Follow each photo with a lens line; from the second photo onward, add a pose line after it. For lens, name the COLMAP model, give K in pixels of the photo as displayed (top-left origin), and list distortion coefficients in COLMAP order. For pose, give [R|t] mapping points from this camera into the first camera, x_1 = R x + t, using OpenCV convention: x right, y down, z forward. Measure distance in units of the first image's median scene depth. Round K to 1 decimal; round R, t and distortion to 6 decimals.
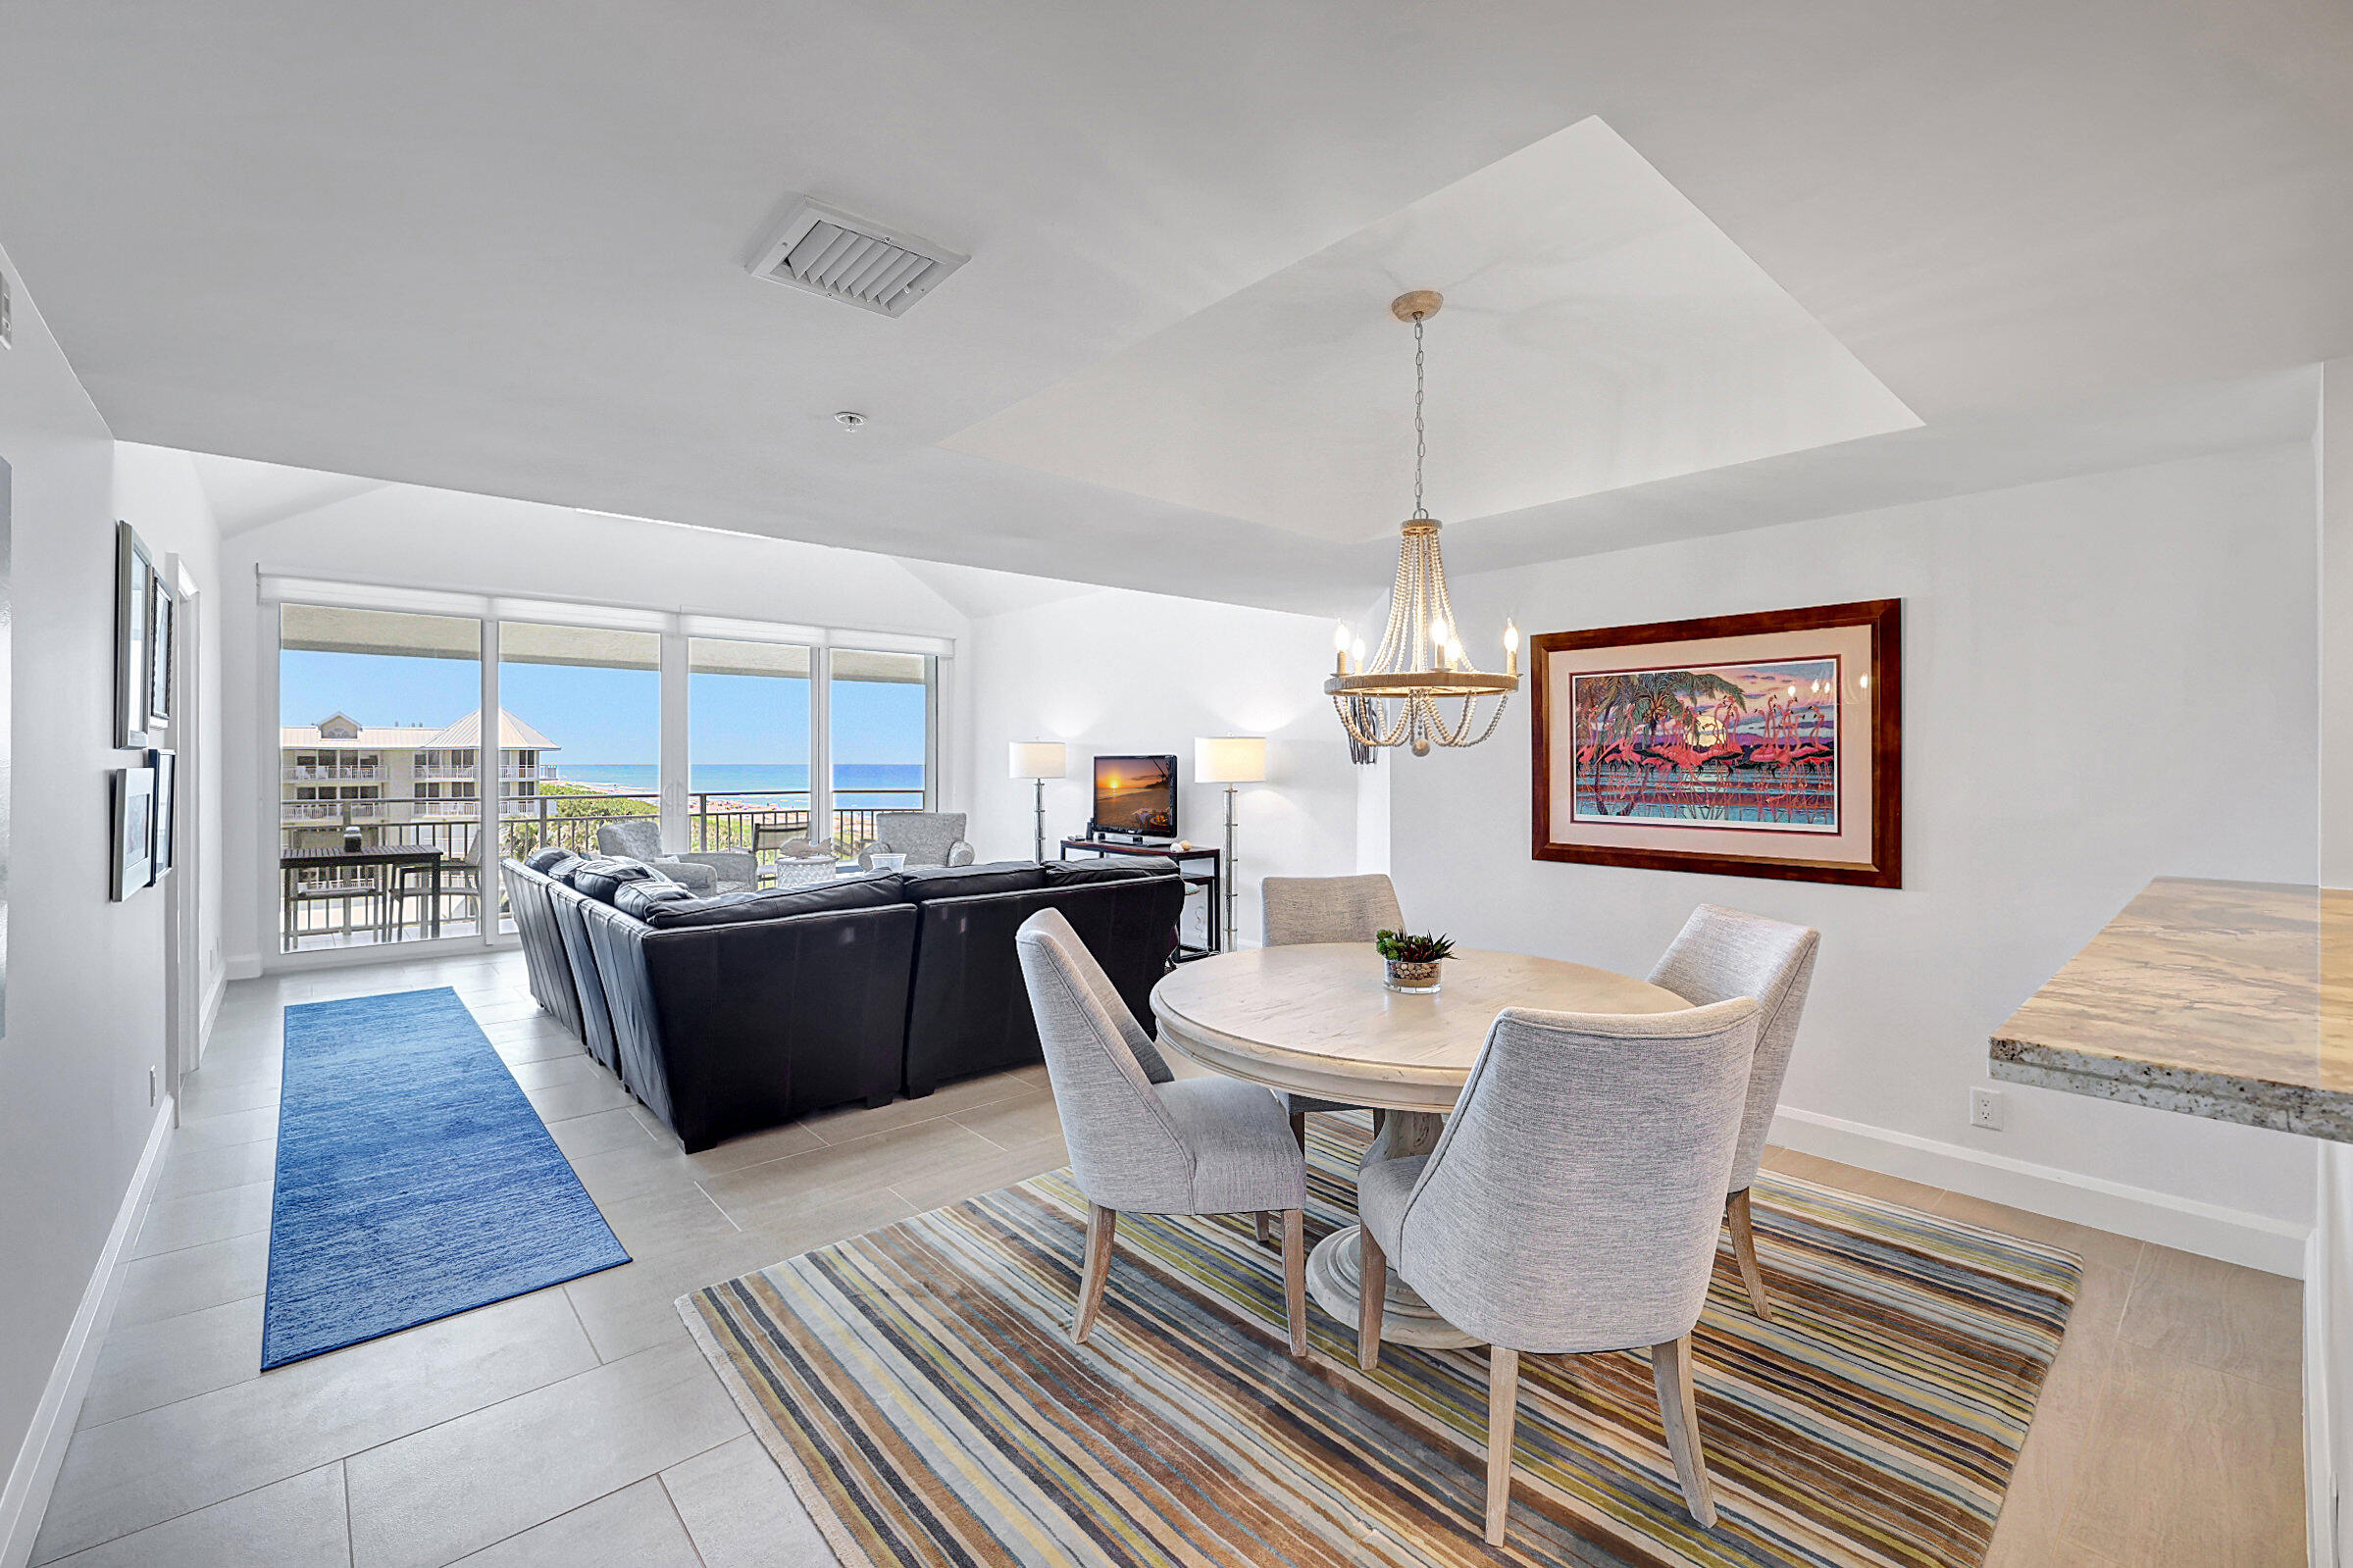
lens RADIAL K [[980.7, 0, 1166.3], [0, 980.7, 759.2], [0, 0, 1]] dist [0.000715, -0.000123]
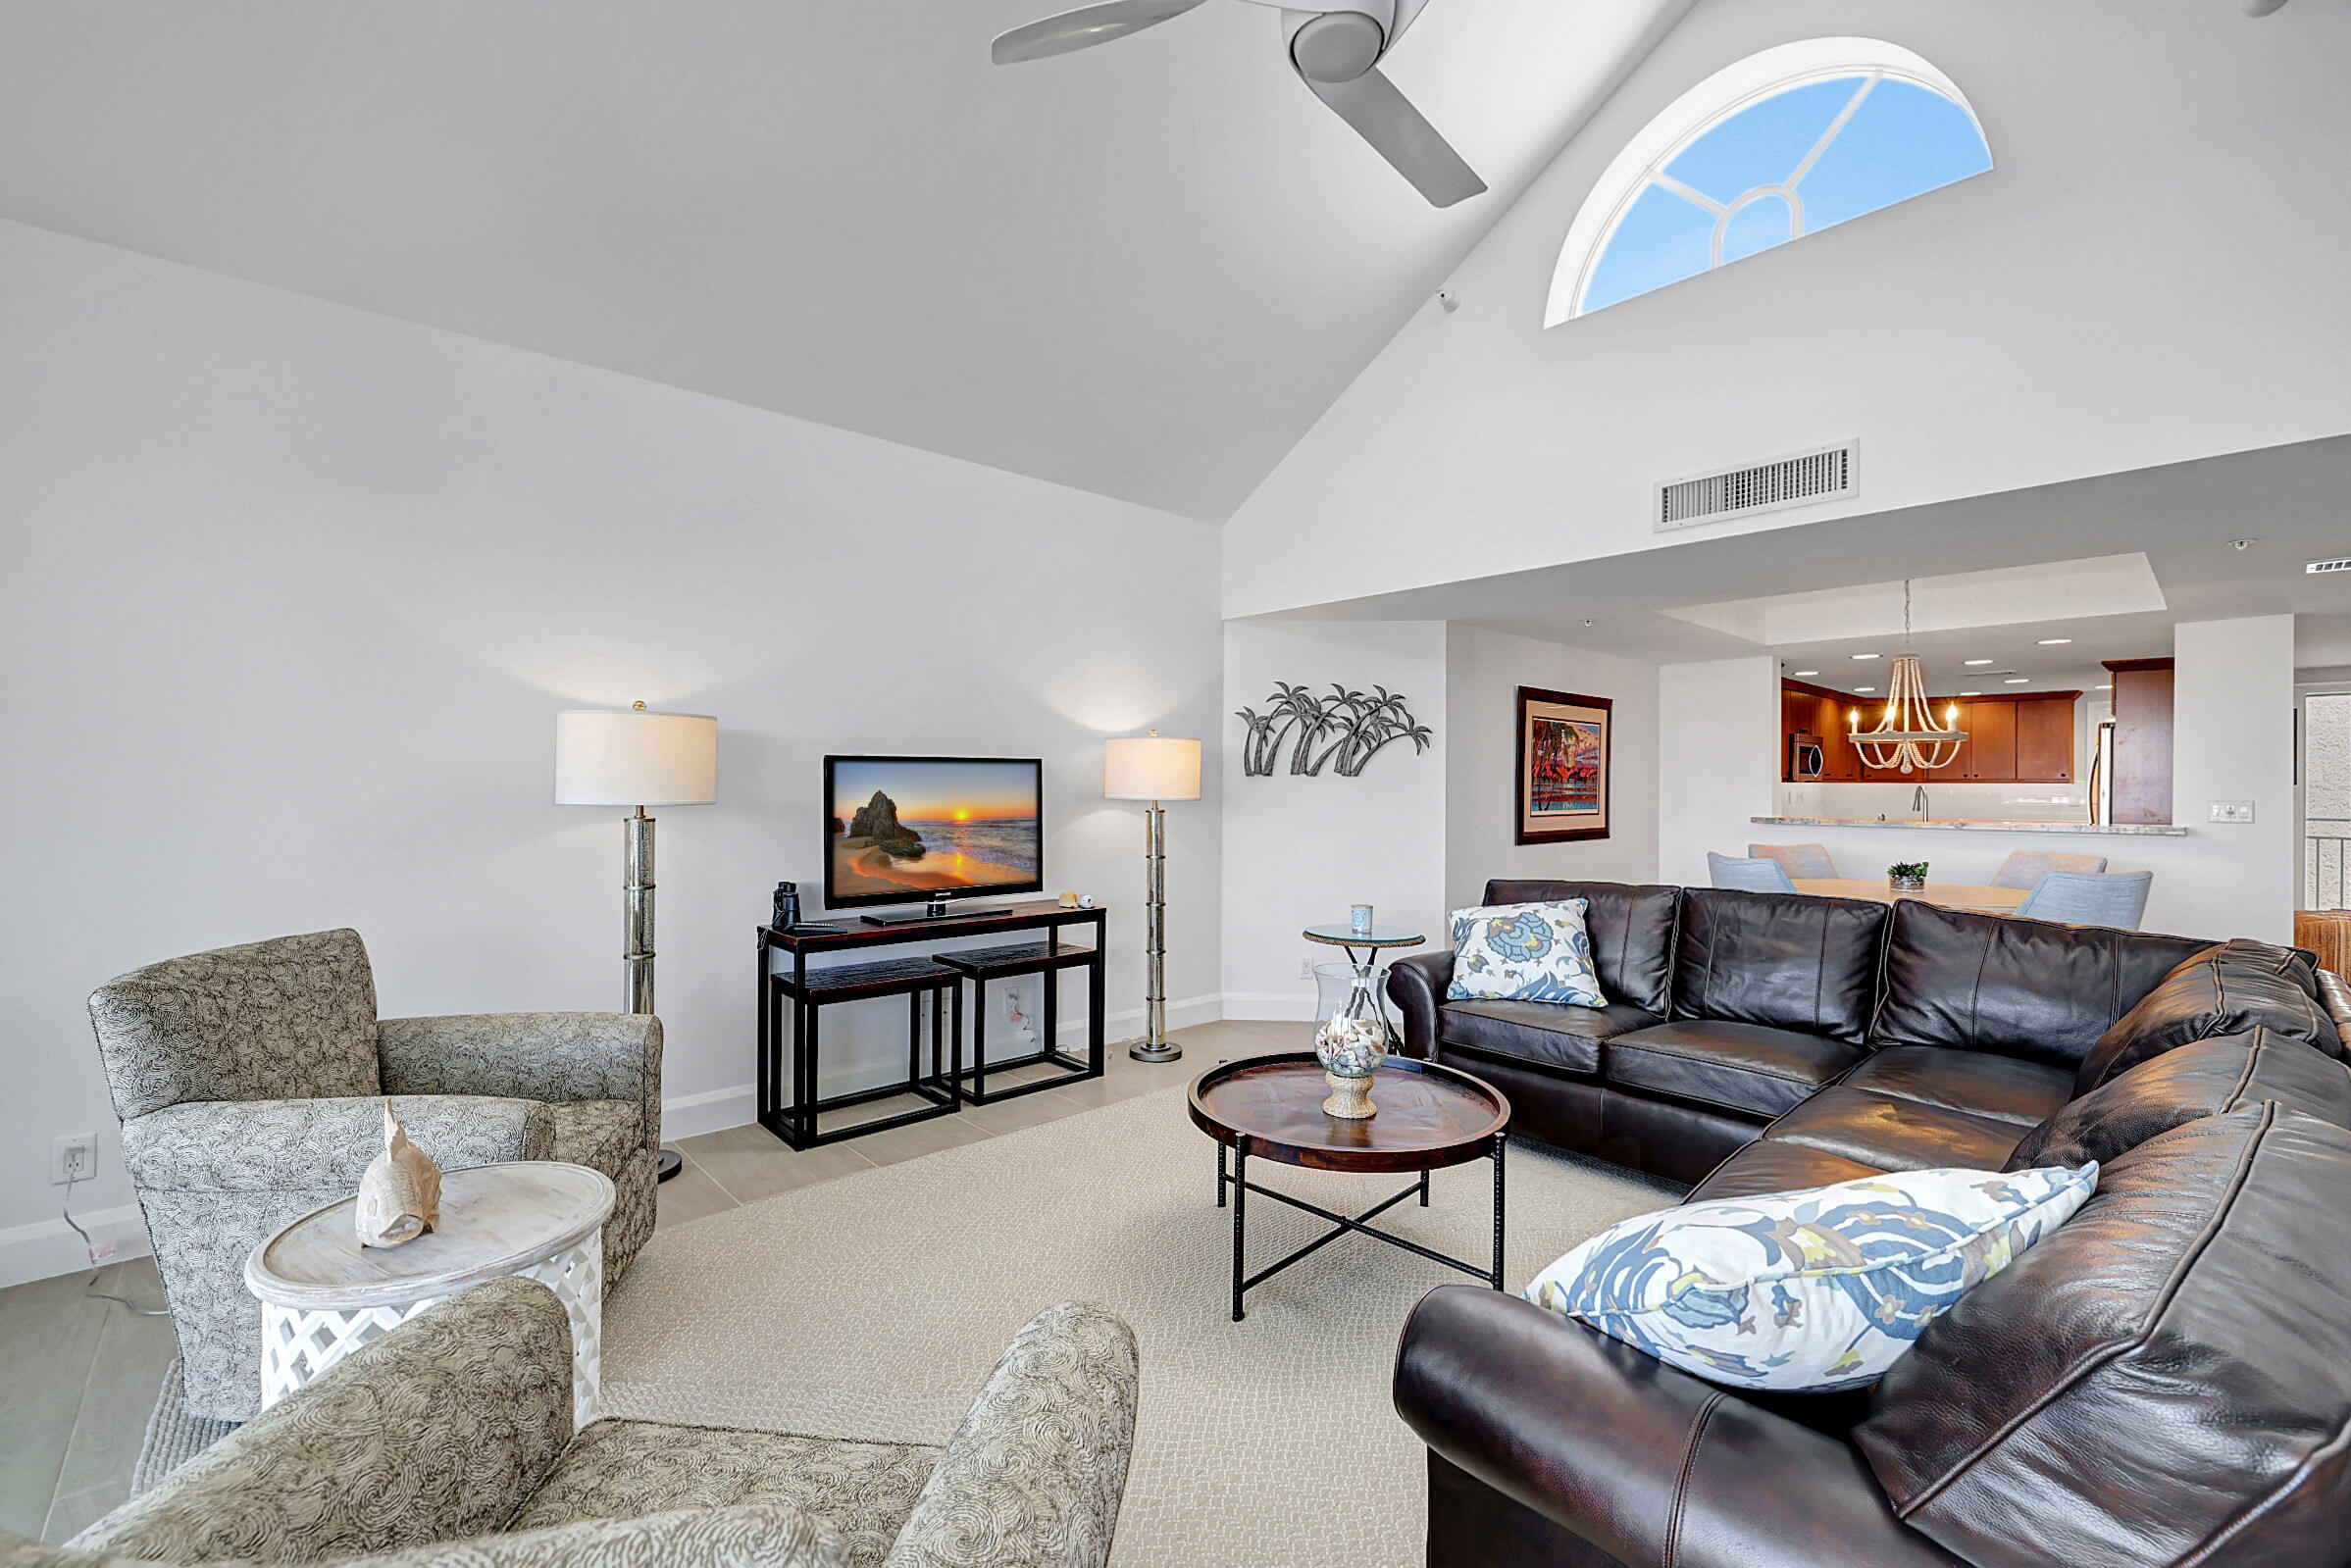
lens RADIAL K [[981.1, 0, 1164.7], [0, 981.1, 779.8], [0, 0, 1]] dist [-0.001120, -0.000610]
pose [[-0.018998, 0.004229, 0.999811, -1.117378], [-0.008329, 0.999956, -0.004388, 0.020593], [-0.999785, -0.008411, -0.018962, 1.679217]]
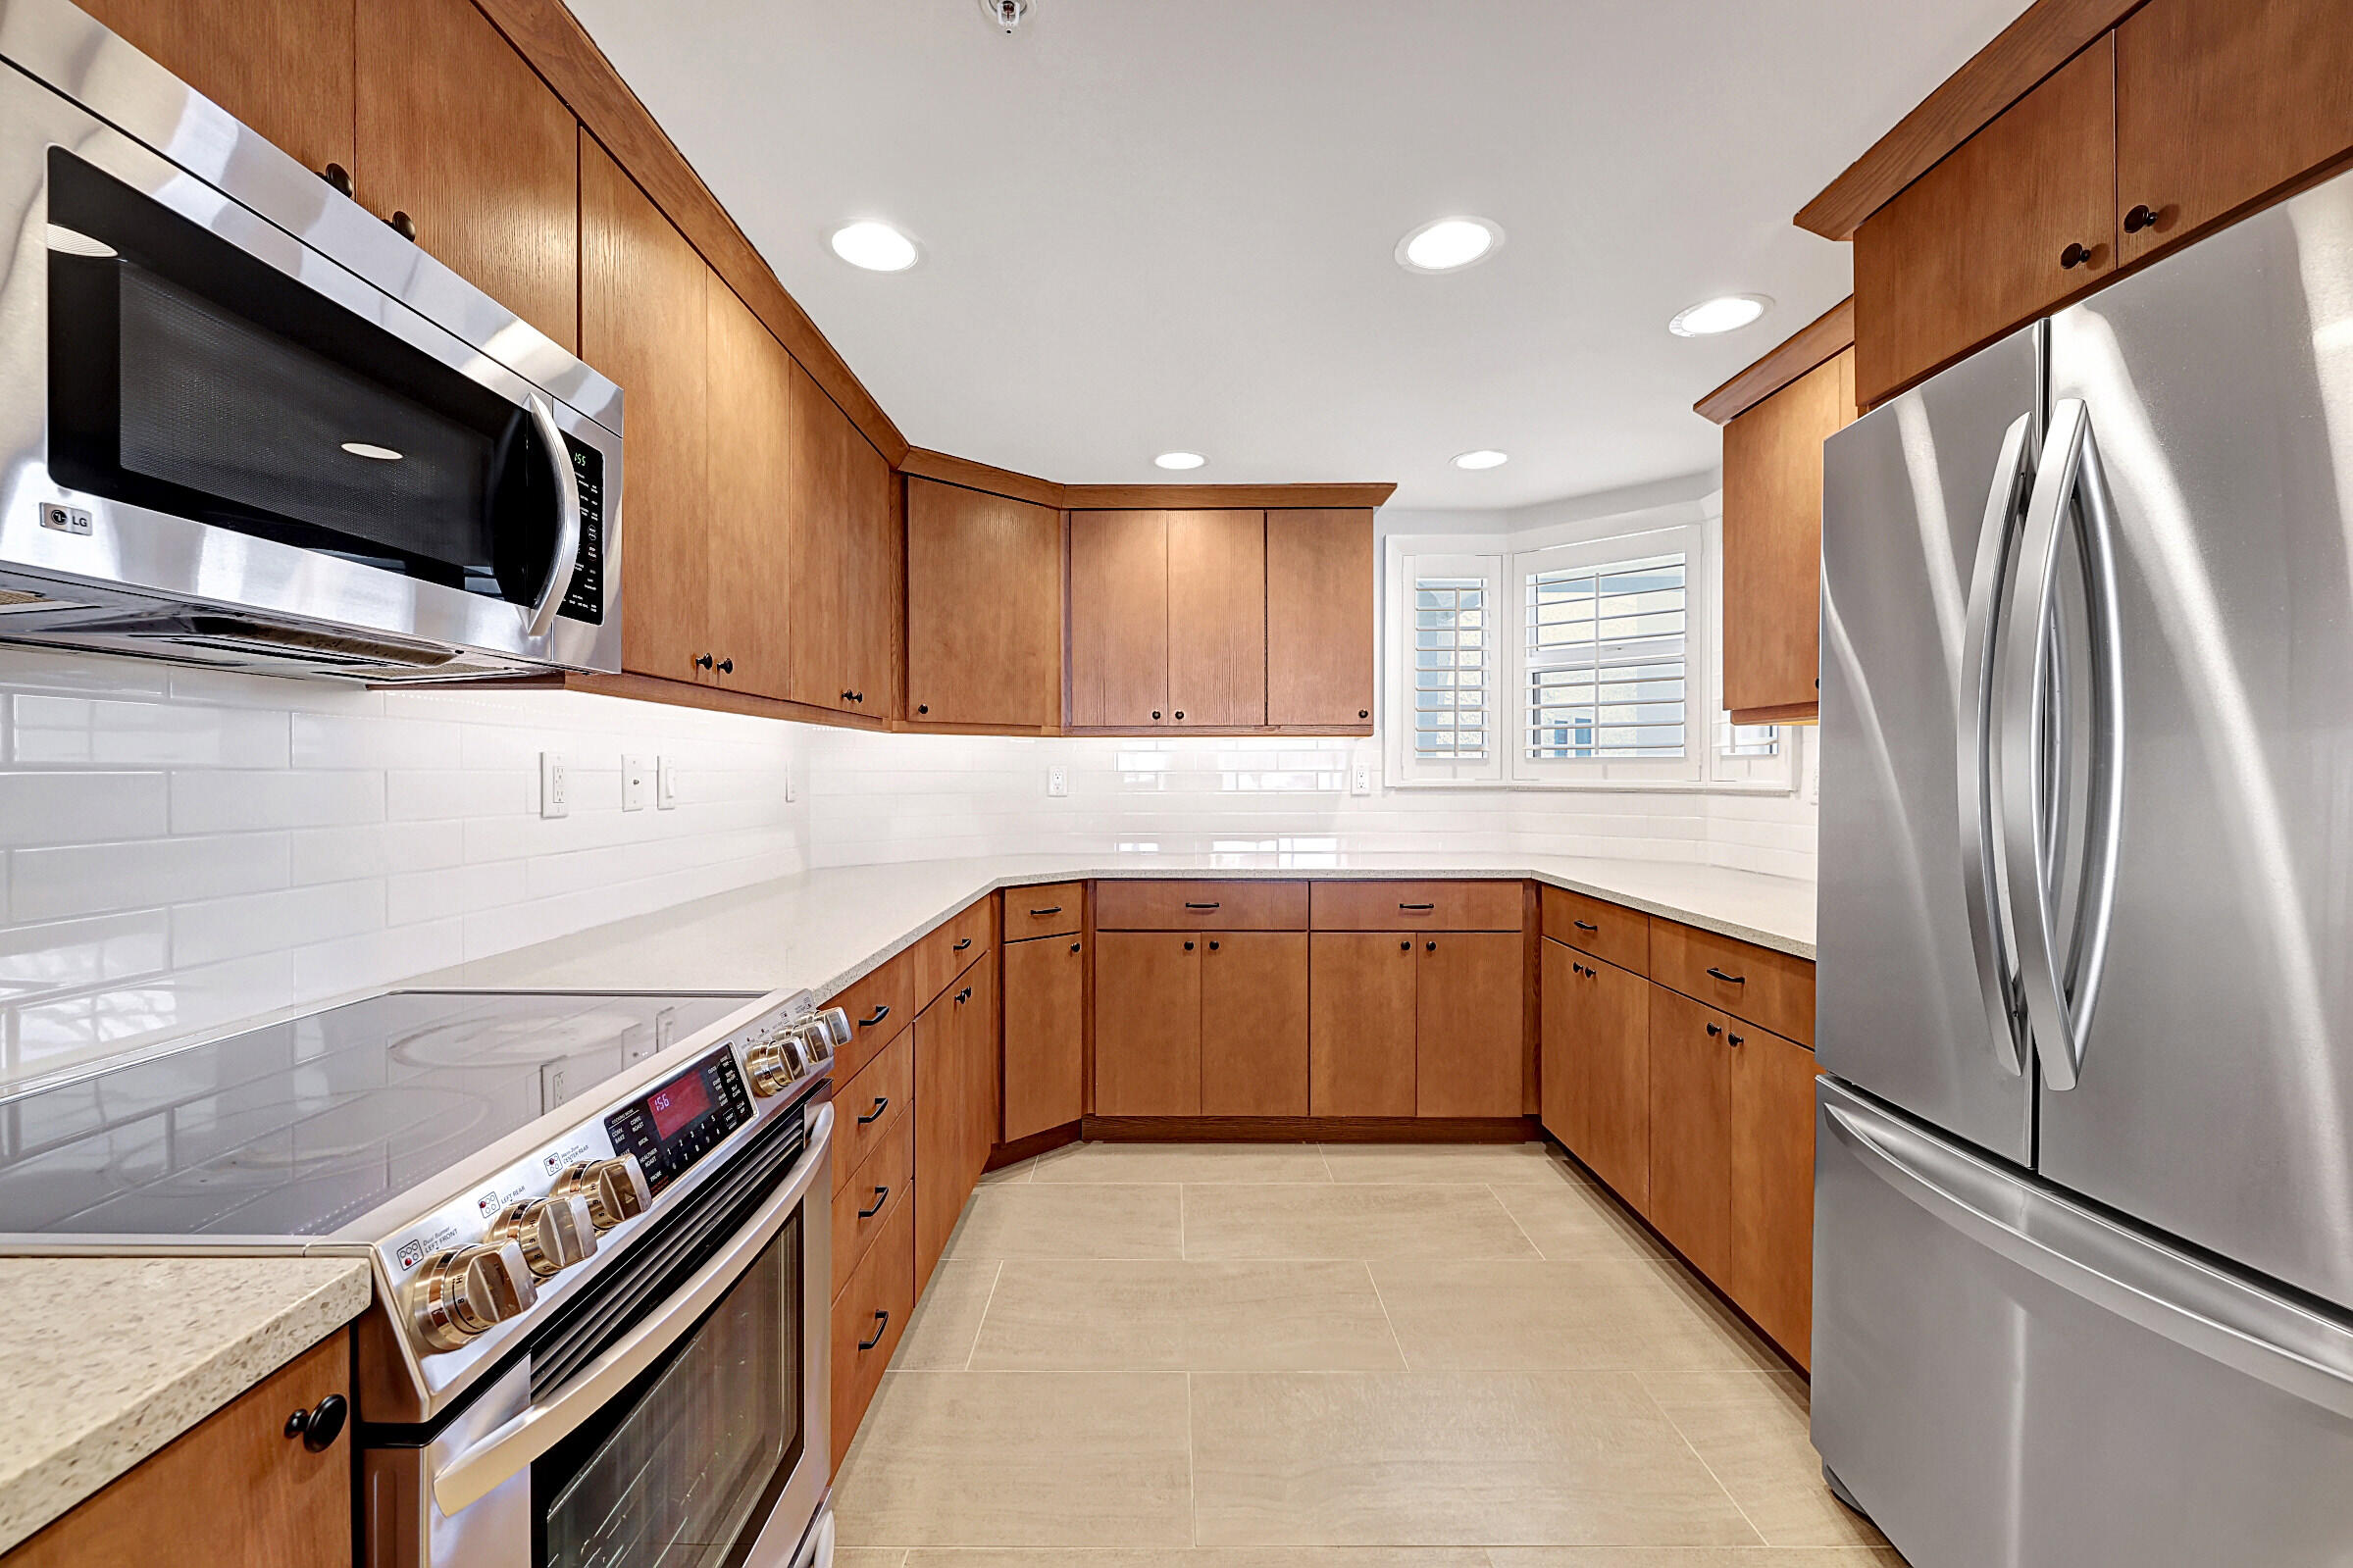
lens RADIAL K [[981.9, 0, 1165.7], [0, 981.9, 779.8], [0, 0, 1]] dist [-0.001120, -0.000610]
pose [[-0.747262, -0.002218, 0.664525, 0.787610], [-0.000544, 0.999996, 0.002726, 0.037840], [-0.664529, 0.001676, -0.747261, 0.216403]]
